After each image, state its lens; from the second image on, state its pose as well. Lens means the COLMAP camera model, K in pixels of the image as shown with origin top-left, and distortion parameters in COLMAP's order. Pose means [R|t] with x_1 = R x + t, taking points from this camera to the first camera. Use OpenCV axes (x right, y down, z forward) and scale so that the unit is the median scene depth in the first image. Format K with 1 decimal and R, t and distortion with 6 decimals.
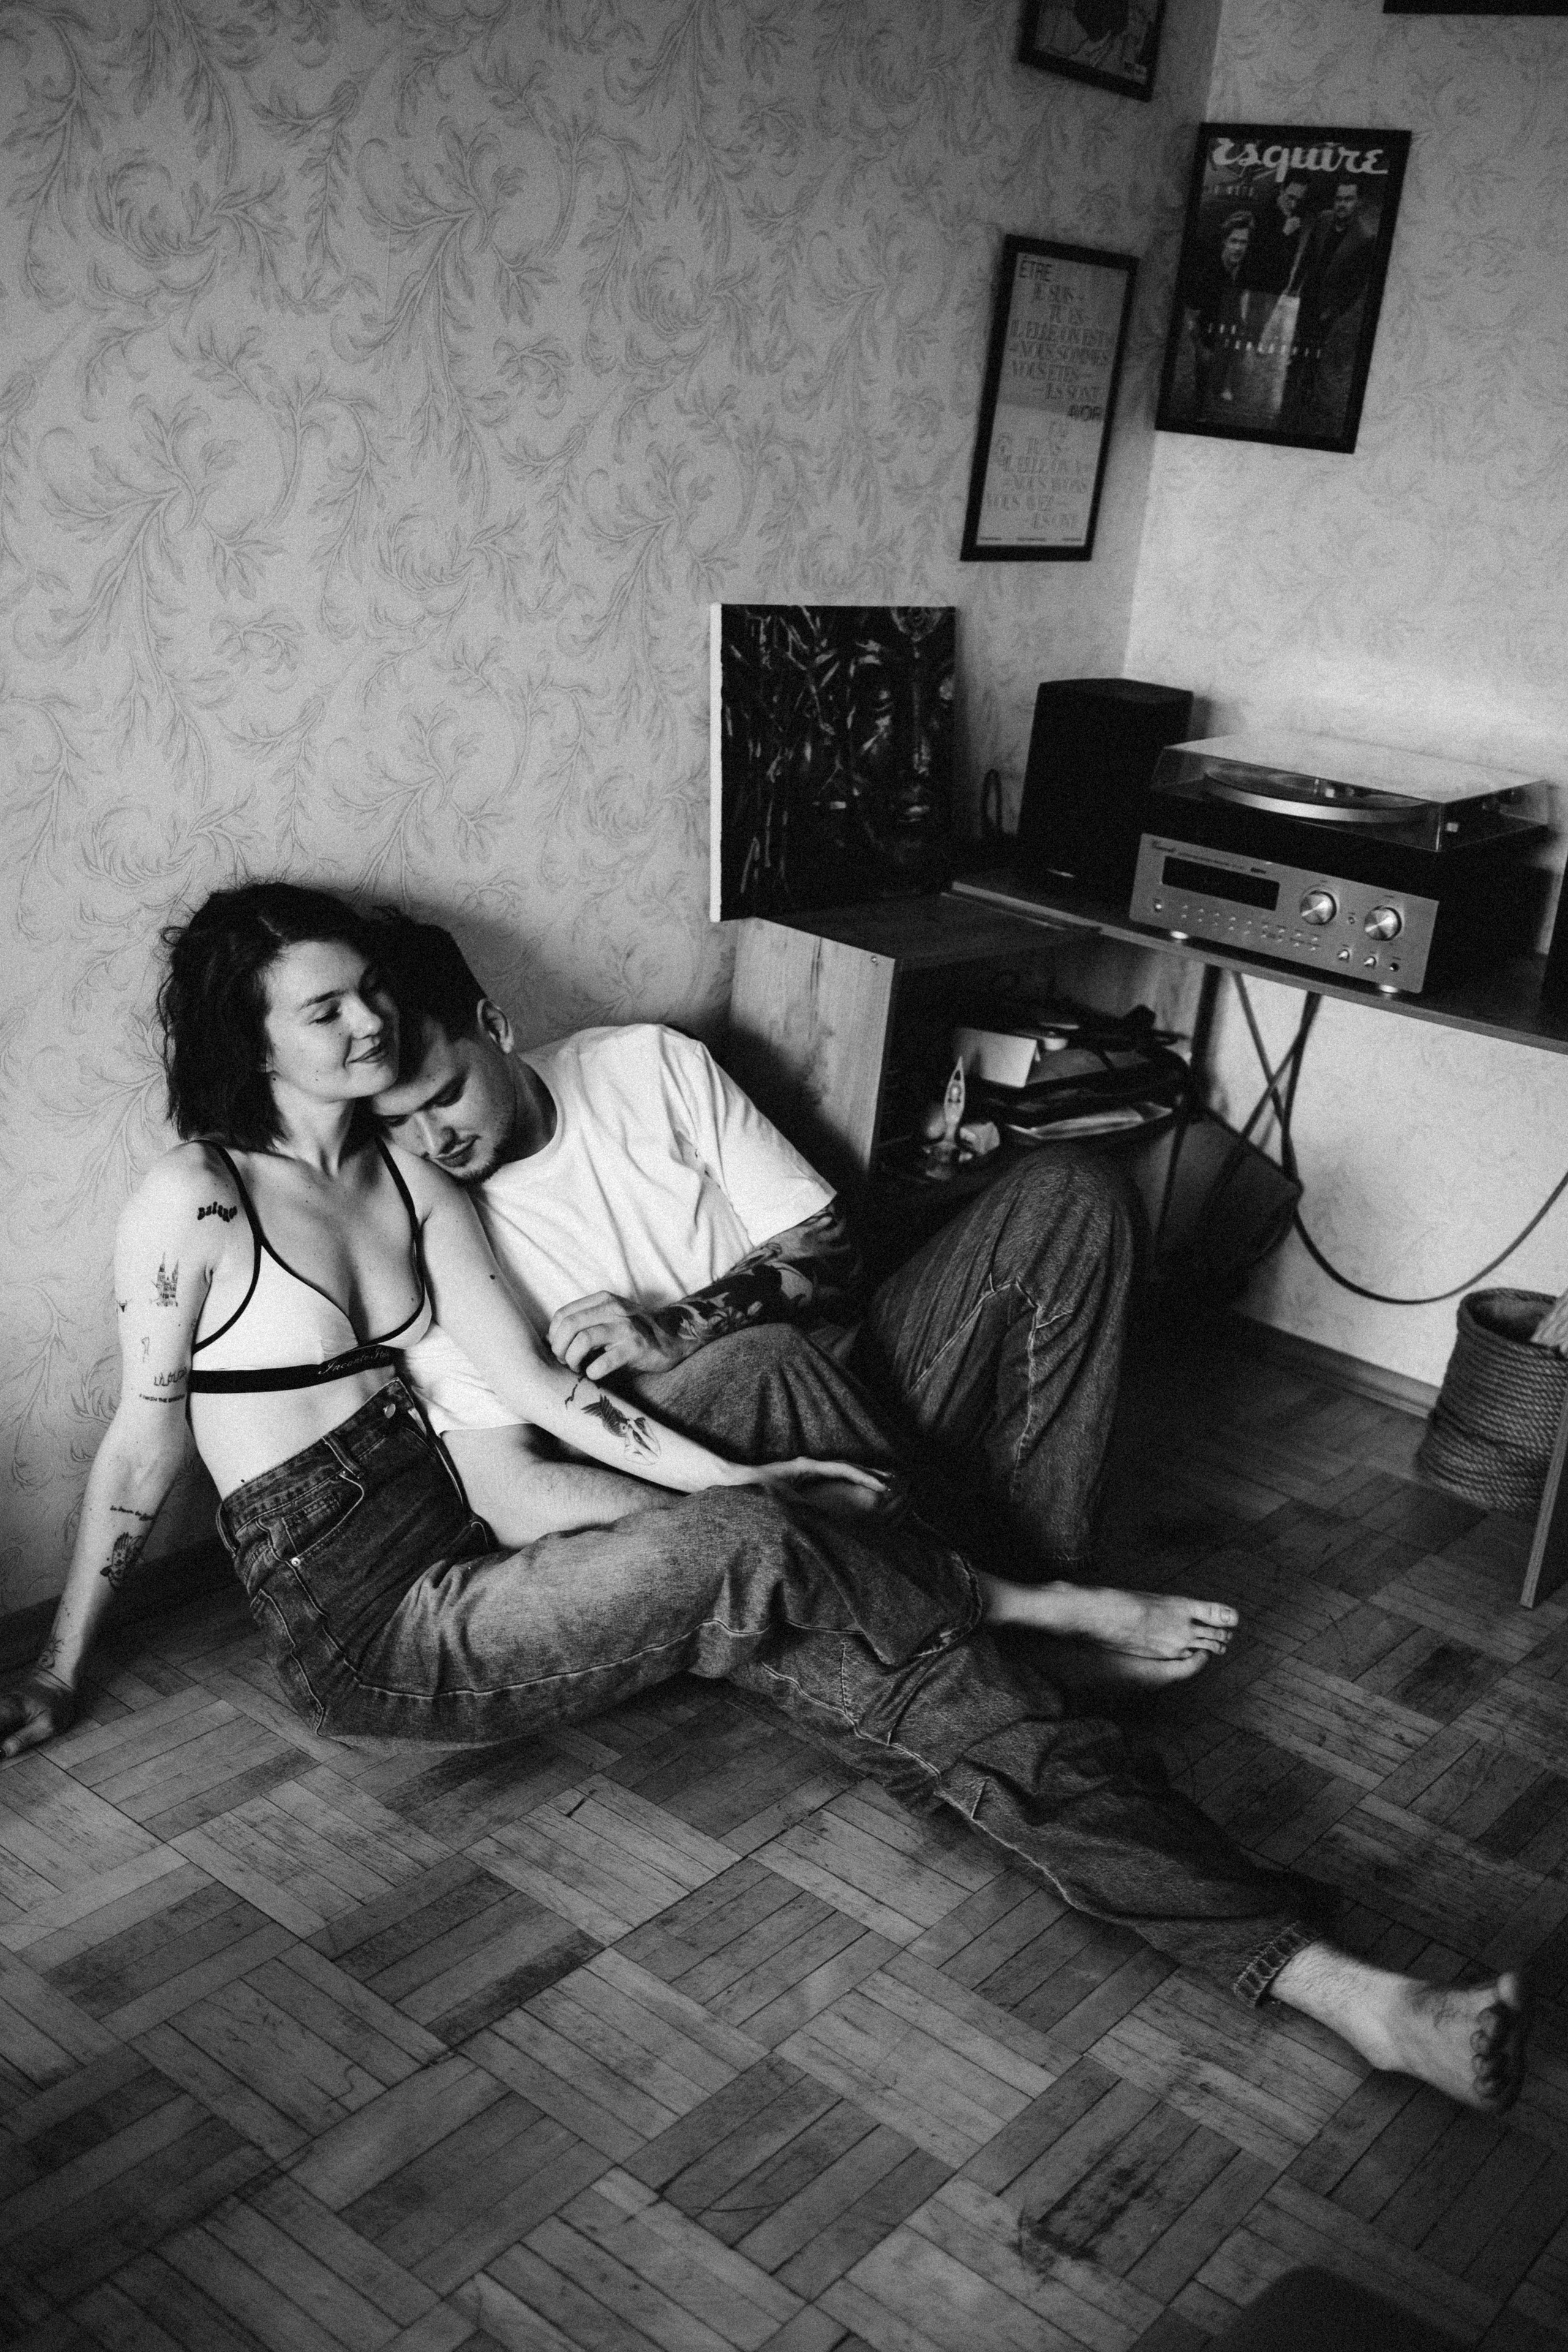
lens RADIAL K [[2345.5, 0, 777.4], [0, 2345.5, 1161.2], [0, 0, 1]] dist [0.008046, 0.000000]
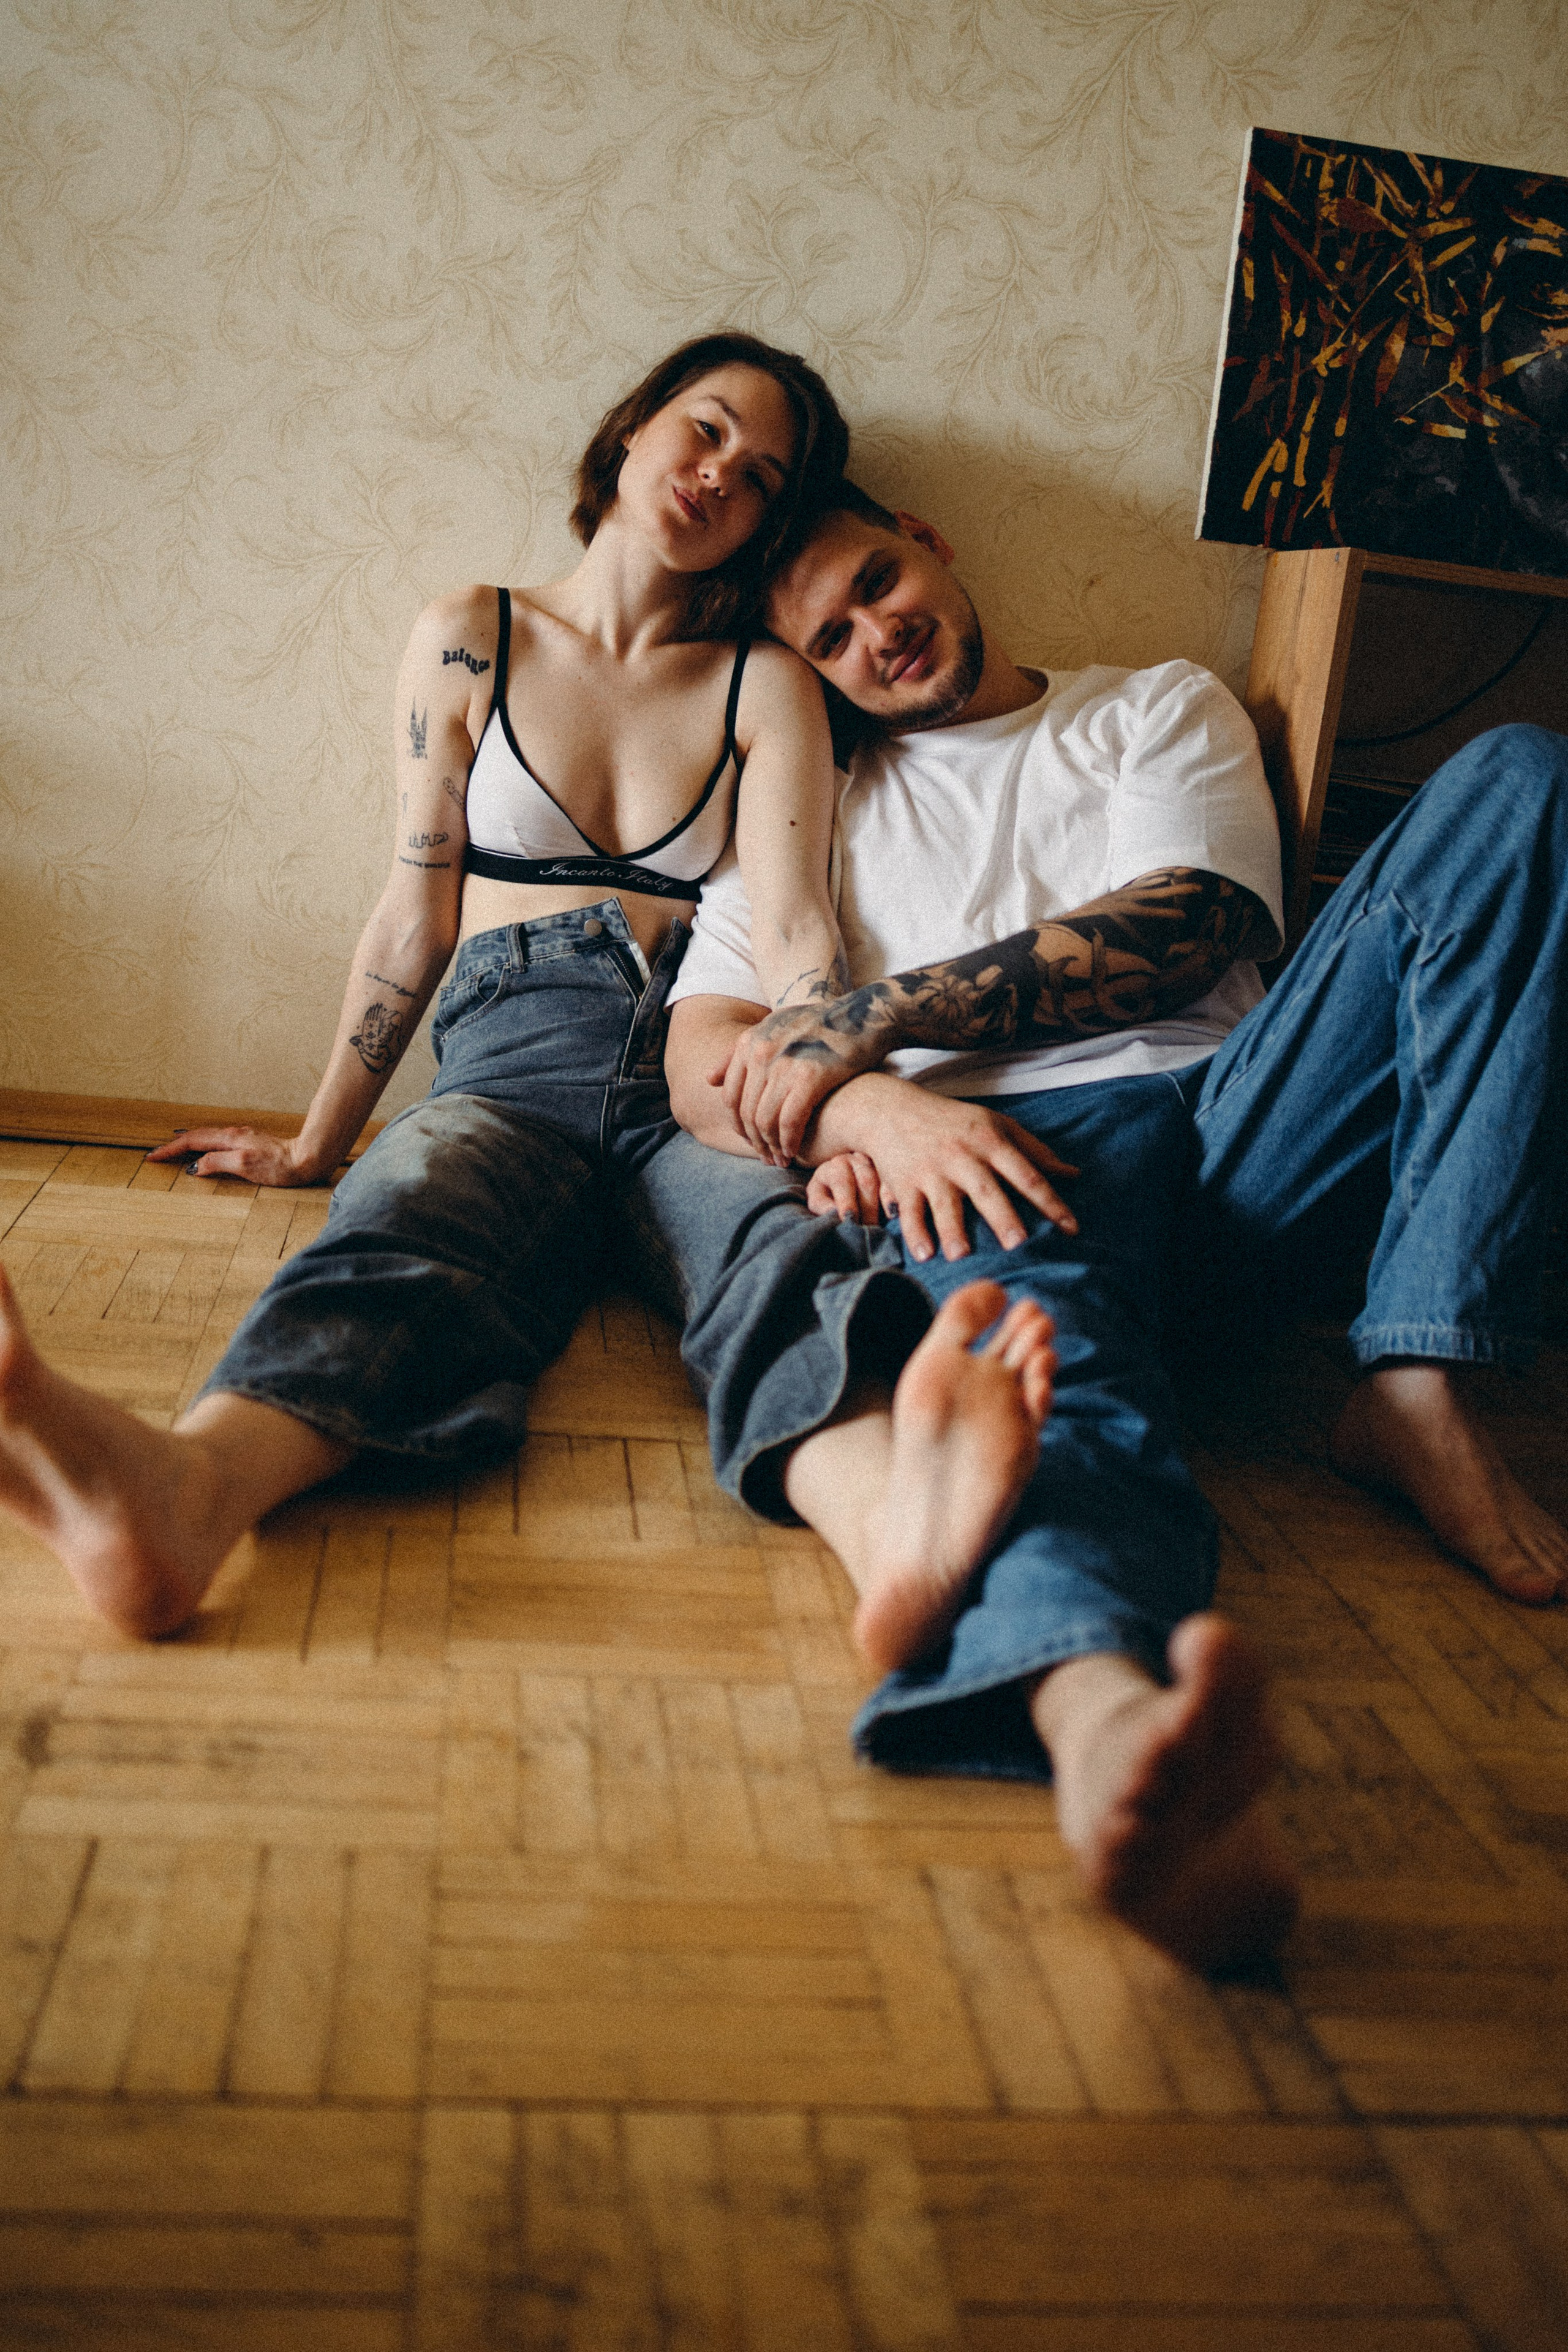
lens RADIAL K [[2345.5, 0, 787.1], [0, 2345.5, 1167.1], [0, 0, 1]] dist [0.008046, 0.000000]
pose [[0.719946, 0.130687, -0.681615, 0.427213], [-0.257148, 0.962441, -0.087078, 0.197407], [0.644634, 0.237967, 0.726511, 0.397462]]
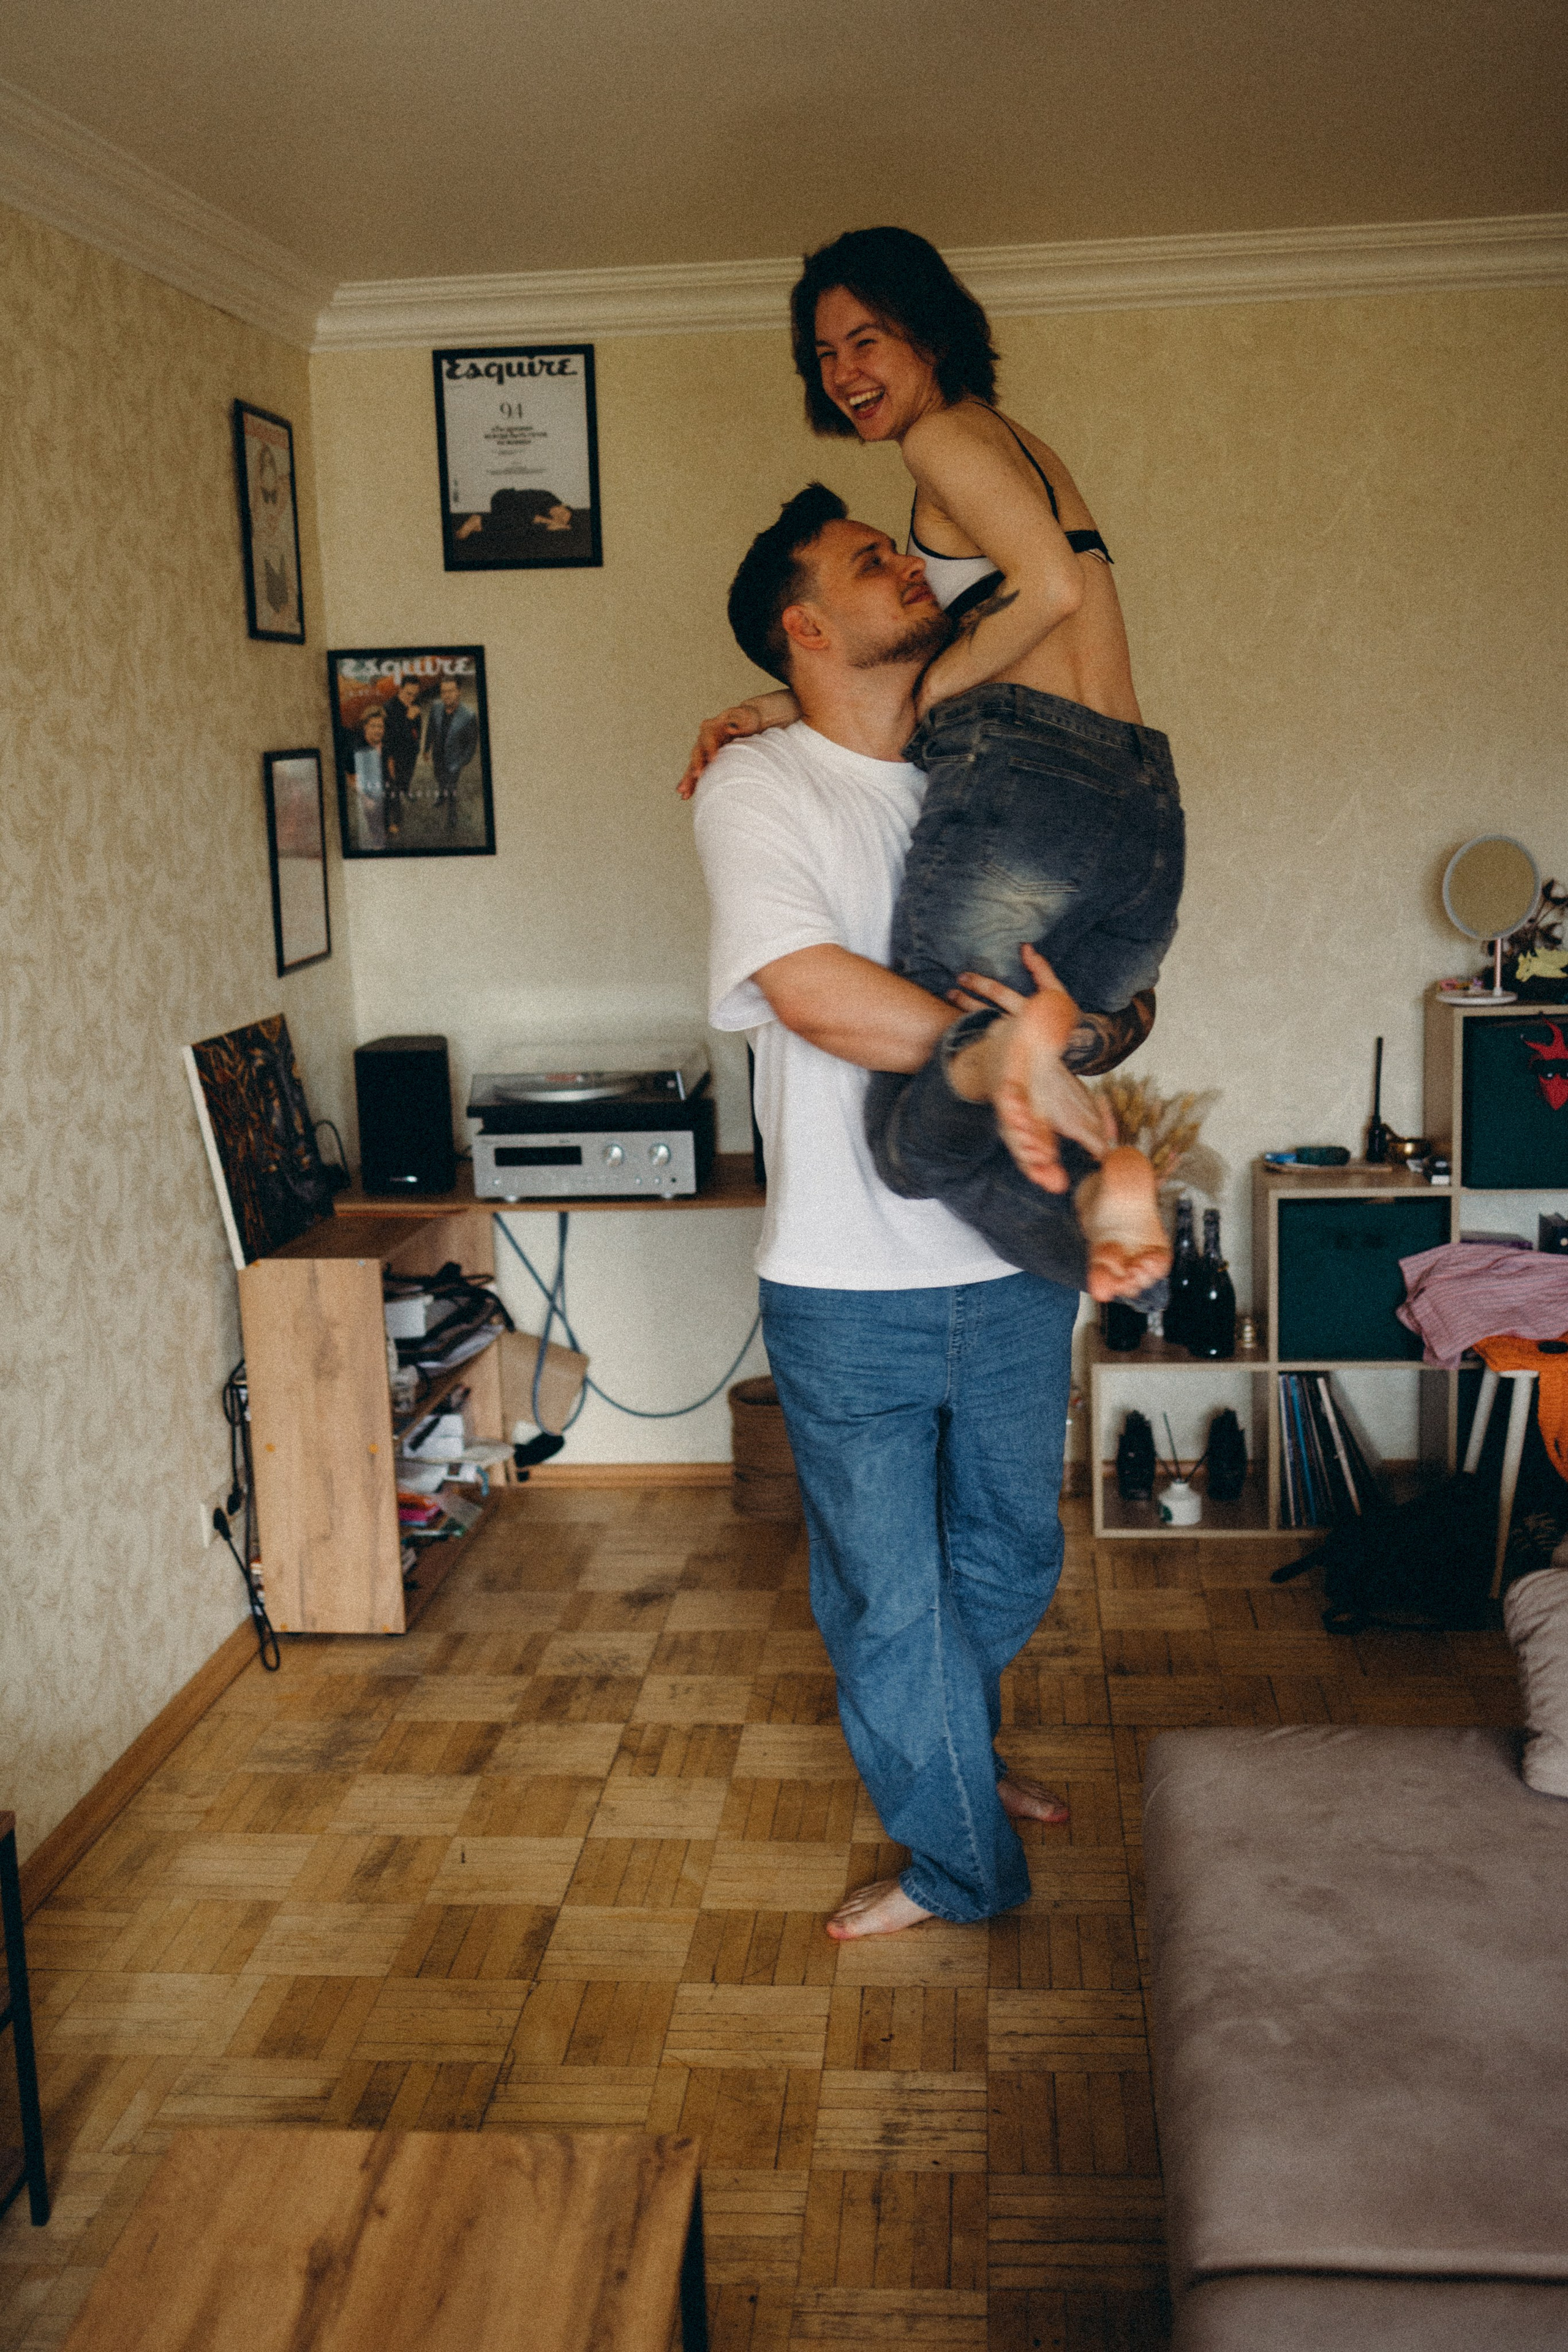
lens RADIAL K [[2345.5, 0, 768.7], [0, 2345.5, 1174.0], [0, 0, 1]] dist [0.008046, 0.000000]
pose [[0.824884, -0.238134, 0.512698, -0.451604], [0.296205, 0.954547, -0.033206, -0.017756], [-0.481487, 0.179255, 0.857927, -0.320642]]
